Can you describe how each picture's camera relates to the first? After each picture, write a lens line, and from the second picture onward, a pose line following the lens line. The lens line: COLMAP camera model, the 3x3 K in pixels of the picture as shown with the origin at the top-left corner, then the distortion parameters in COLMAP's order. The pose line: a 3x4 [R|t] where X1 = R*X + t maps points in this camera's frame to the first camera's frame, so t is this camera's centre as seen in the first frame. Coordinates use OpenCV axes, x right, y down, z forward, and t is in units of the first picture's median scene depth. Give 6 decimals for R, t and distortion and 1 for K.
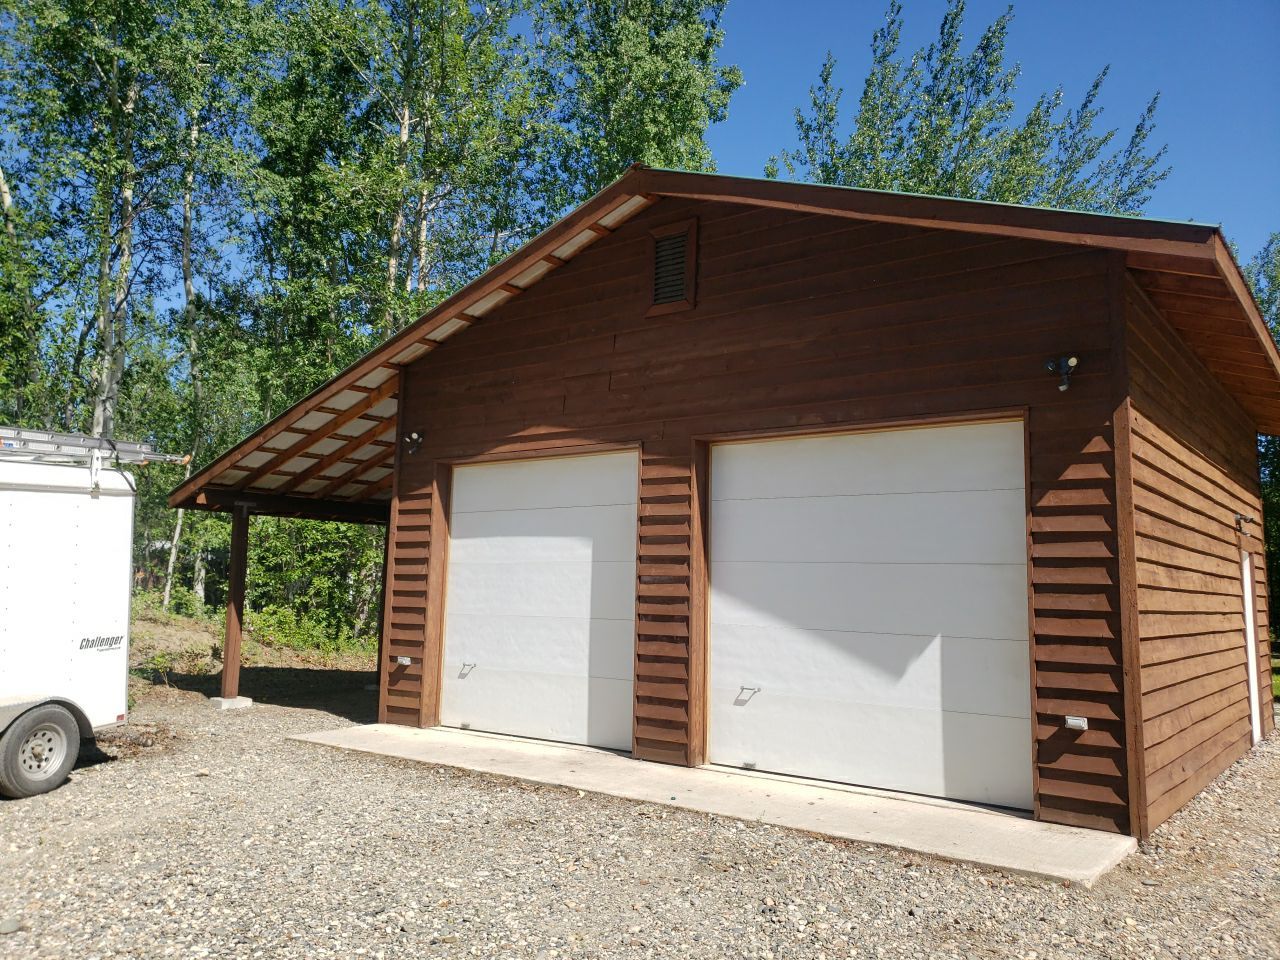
lens RADIAL K [[1060.7, 0, 640.0], [0, 1060.7, 480.0], [0, 0, 1]] dist [0.042114, -0.004539]
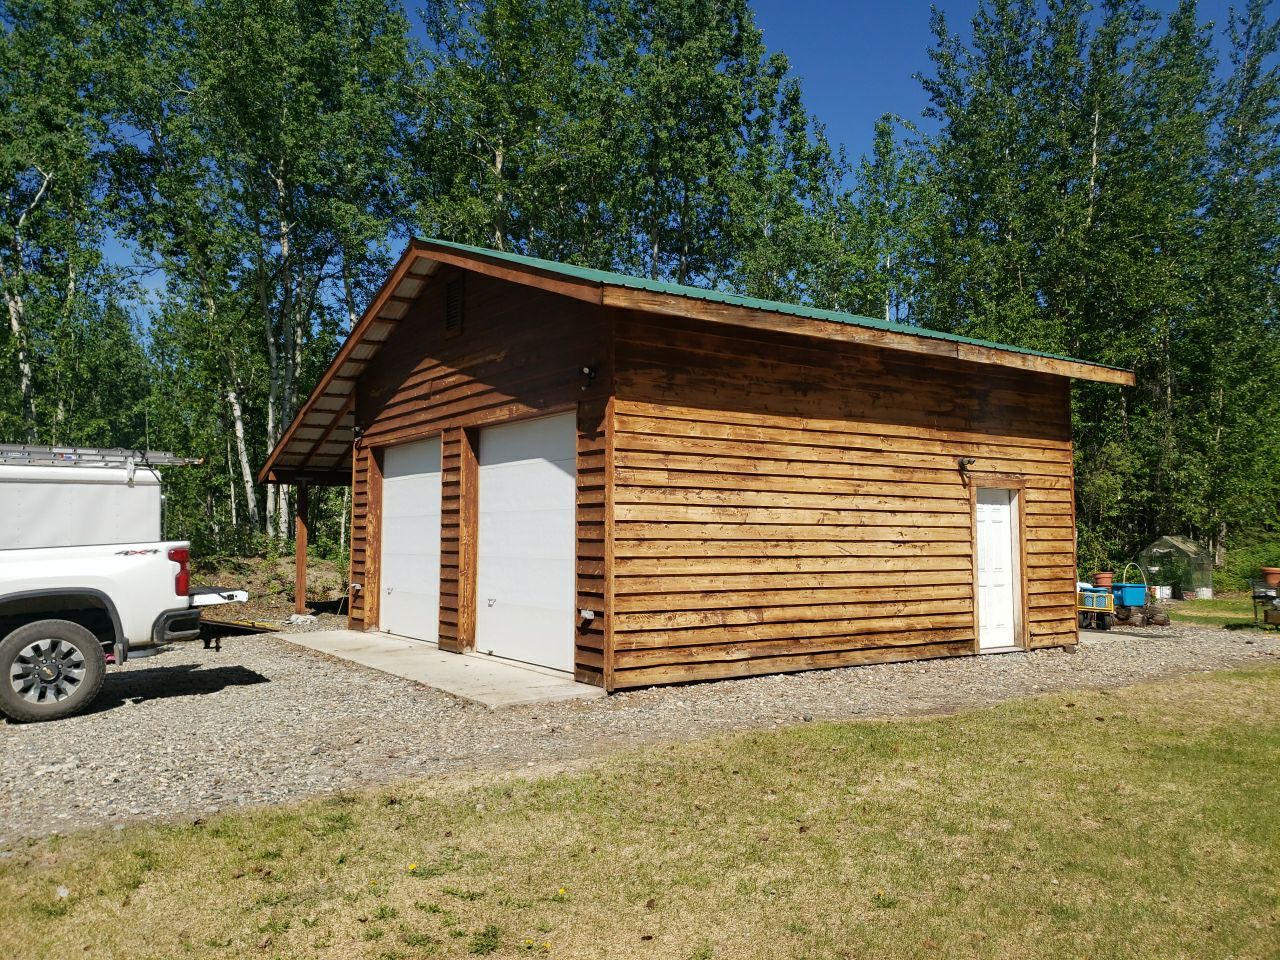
lens RADIAL K [[1060.7, 0, 640.0], [0, 1060.7, 480.0], [0, 0, 1]] dist [0.042114, -0.004539]
pose [[0.942362, -0.041367, -0.332030, 0.744937], [0.057200, 0.997637, 0.038051, -0.009589], [0.329671, -0.054850, 0.942501, -0.273487]]
